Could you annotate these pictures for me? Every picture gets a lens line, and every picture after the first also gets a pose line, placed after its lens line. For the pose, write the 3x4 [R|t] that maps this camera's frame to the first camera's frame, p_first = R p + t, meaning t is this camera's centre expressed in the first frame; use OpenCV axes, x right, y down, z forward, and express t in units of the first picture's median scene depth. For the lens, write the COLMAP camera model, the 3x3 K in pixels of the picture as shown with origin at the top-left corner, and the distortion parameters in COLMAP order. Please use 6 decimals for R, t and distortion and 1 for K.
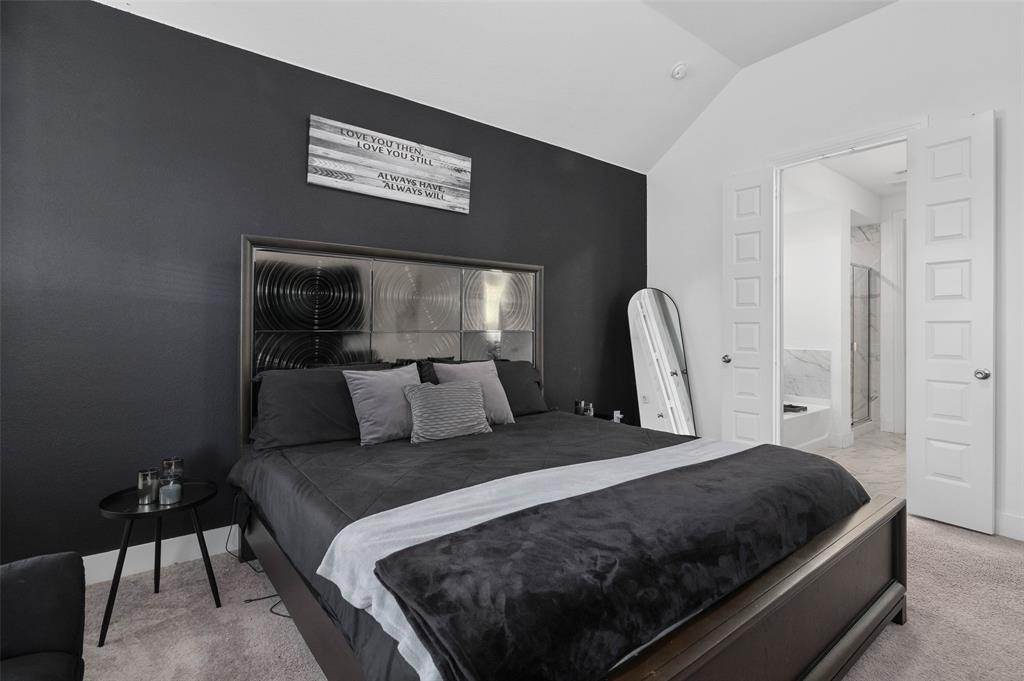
lens RADIAL K [[470.4, 0, 512.0], [0, 470.4, 329.8], [0, 0, 1]] dist [-0.009353, 0.000398]
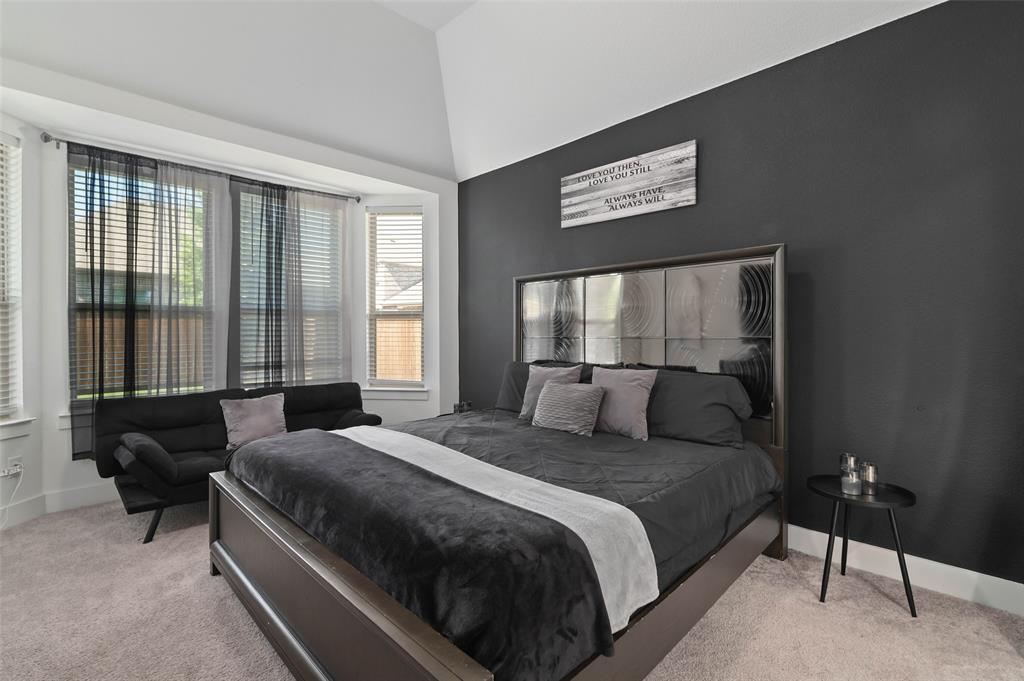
lens RADIAL K [[470.4, 0, 513.2], [0, 470.4, 338.7], [0, 0, 1]] dist [-0.009353, 0.000398]
pose [[0.128730, 0.008436, -0.991644, 0.790436], [-0.001431, 0.999964, 0.008321, -0.002199], [0.991679, 0.000348, 0.128737, 0.592837]]
